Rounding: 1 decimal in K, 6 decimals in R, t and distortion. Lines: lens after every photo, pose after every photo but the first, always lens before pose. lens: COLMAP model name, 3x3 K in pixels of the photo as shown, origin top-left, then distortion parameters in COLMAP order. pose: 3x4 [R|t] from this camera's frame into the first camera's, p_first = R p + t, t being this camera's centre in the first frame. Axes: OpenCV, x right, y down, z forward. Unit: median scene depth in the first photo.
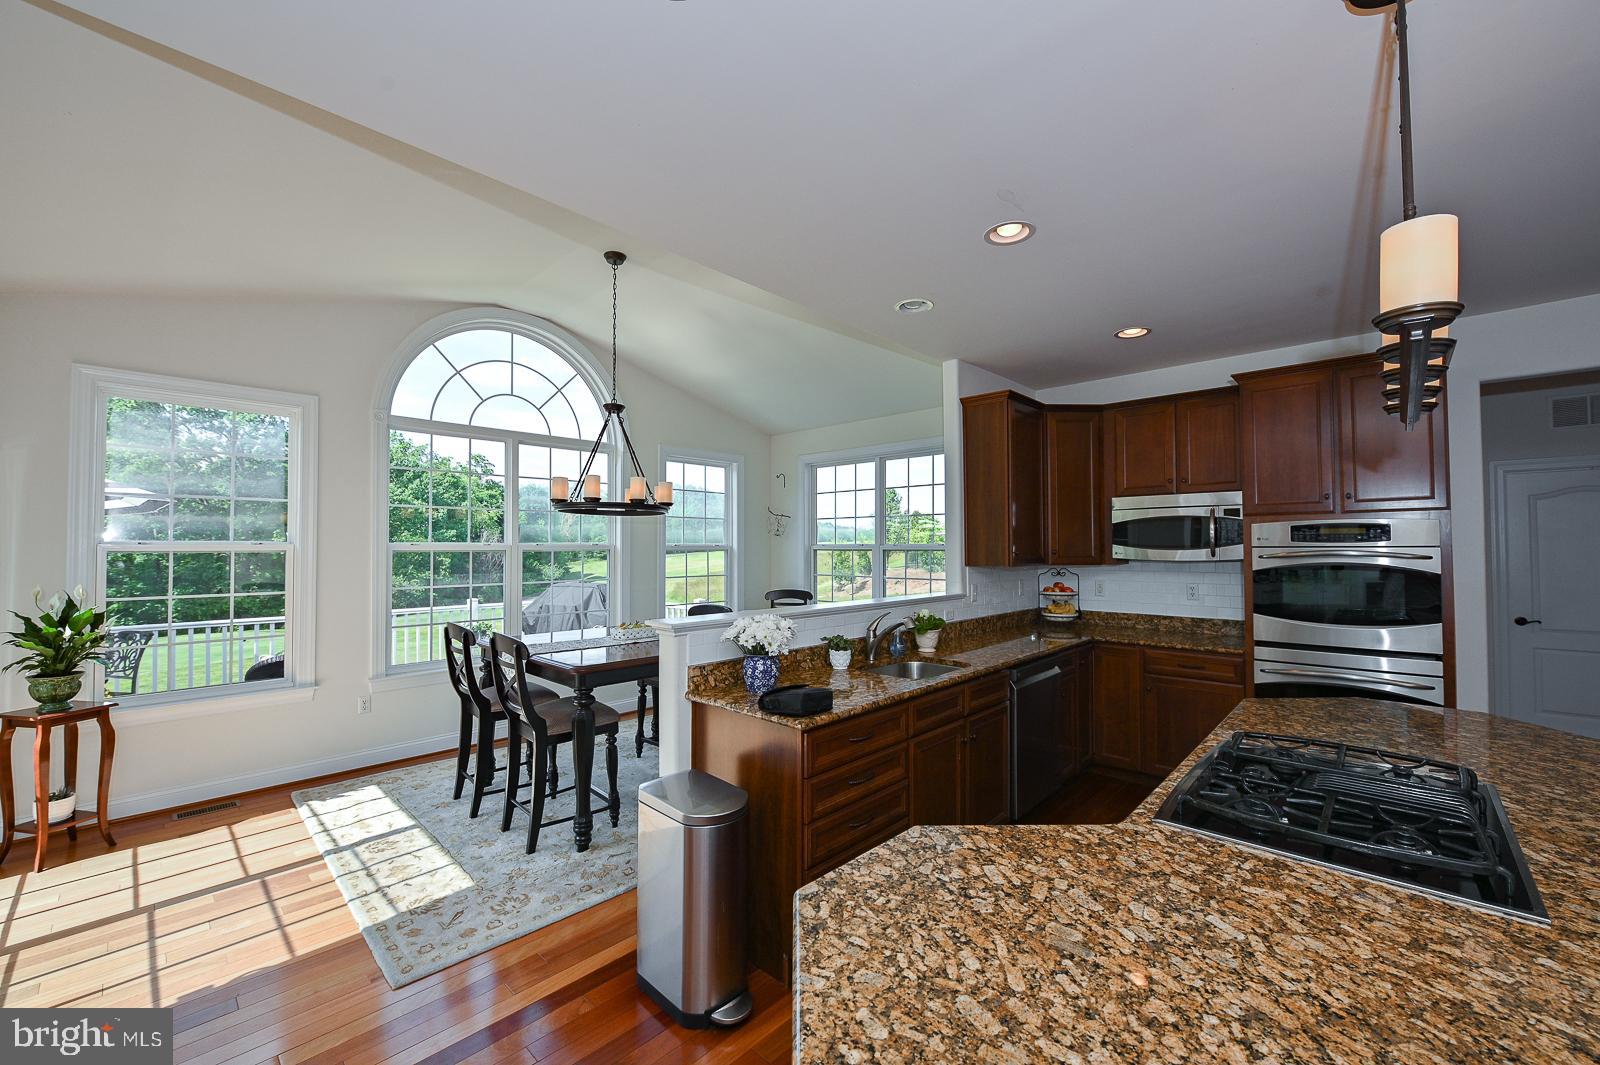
lens RADIAL K [[641.7, 0, 807.1], [0, 641.7, 532.6], [0, 0, 1]] dist [-0.011074, -0.000062]
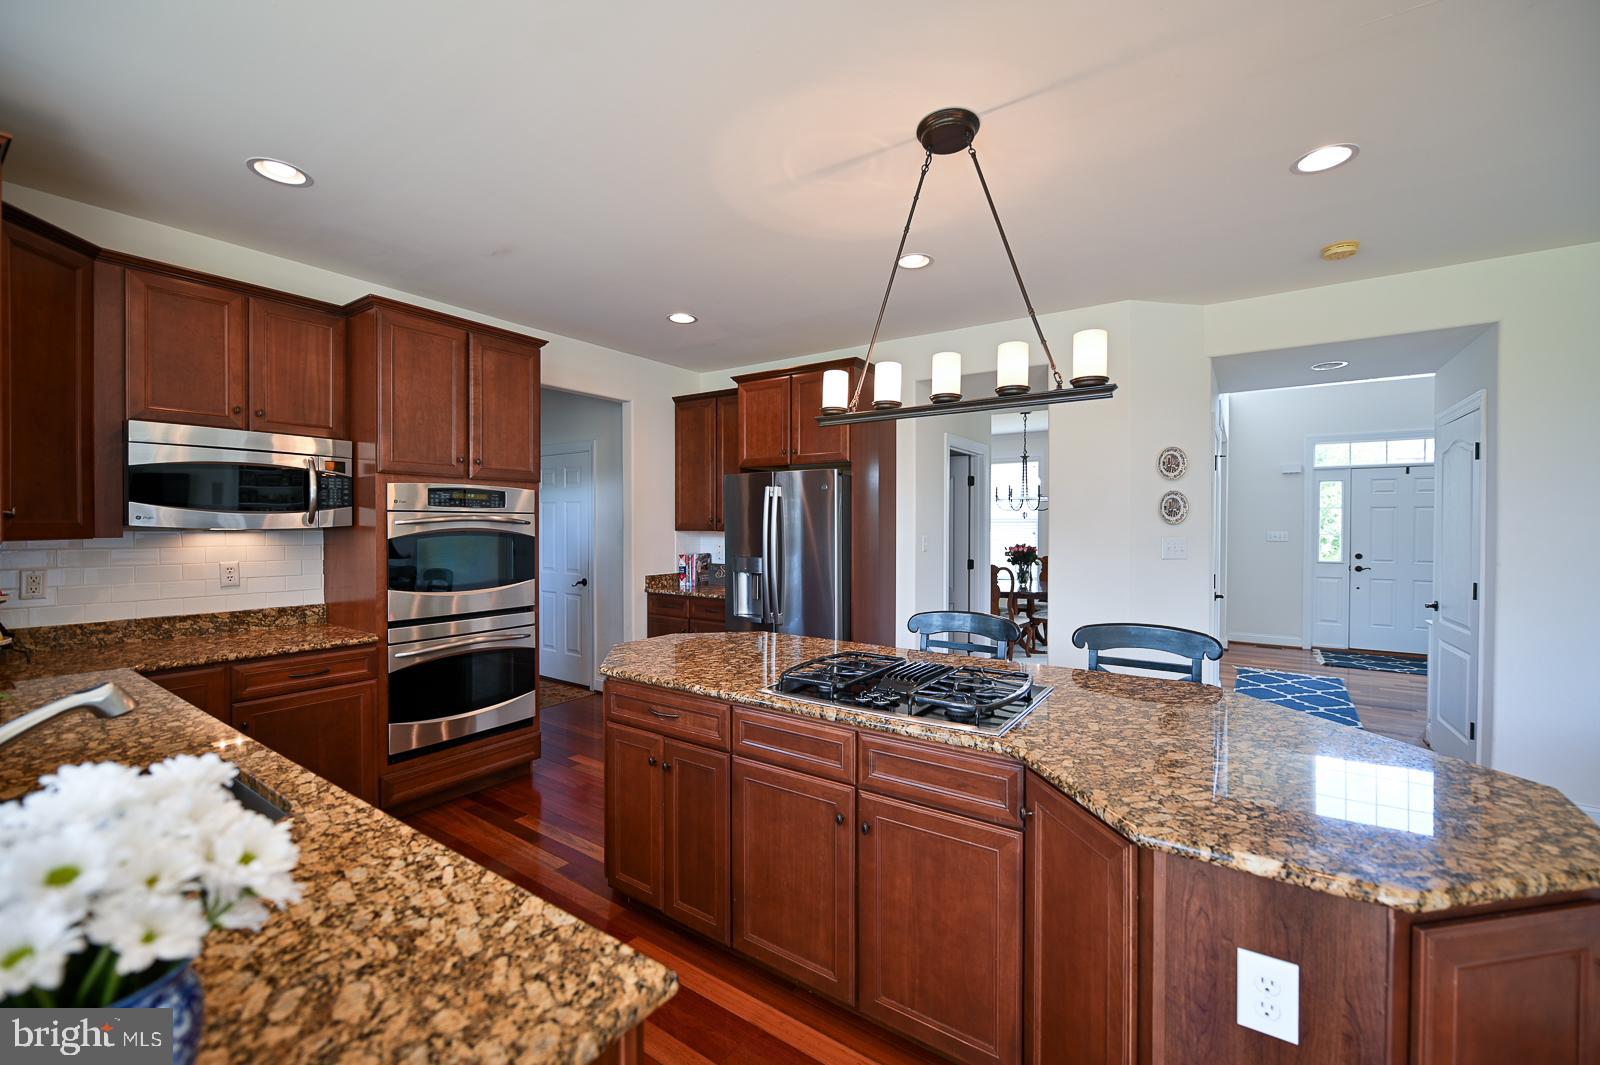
lens RADIAL K [[641.7, 0, 807.1], [0, 641.7, 532.6], [0, 0, 1]] dist [-0.011074, -0.000062]
pose [[-0.153601, -0.011780, 0.988063, -0.212031], [-0.026537, 0.999617, 0.007793, 0.029517], [-0.987777, -0.025023, -0.153855, 0.577647]]
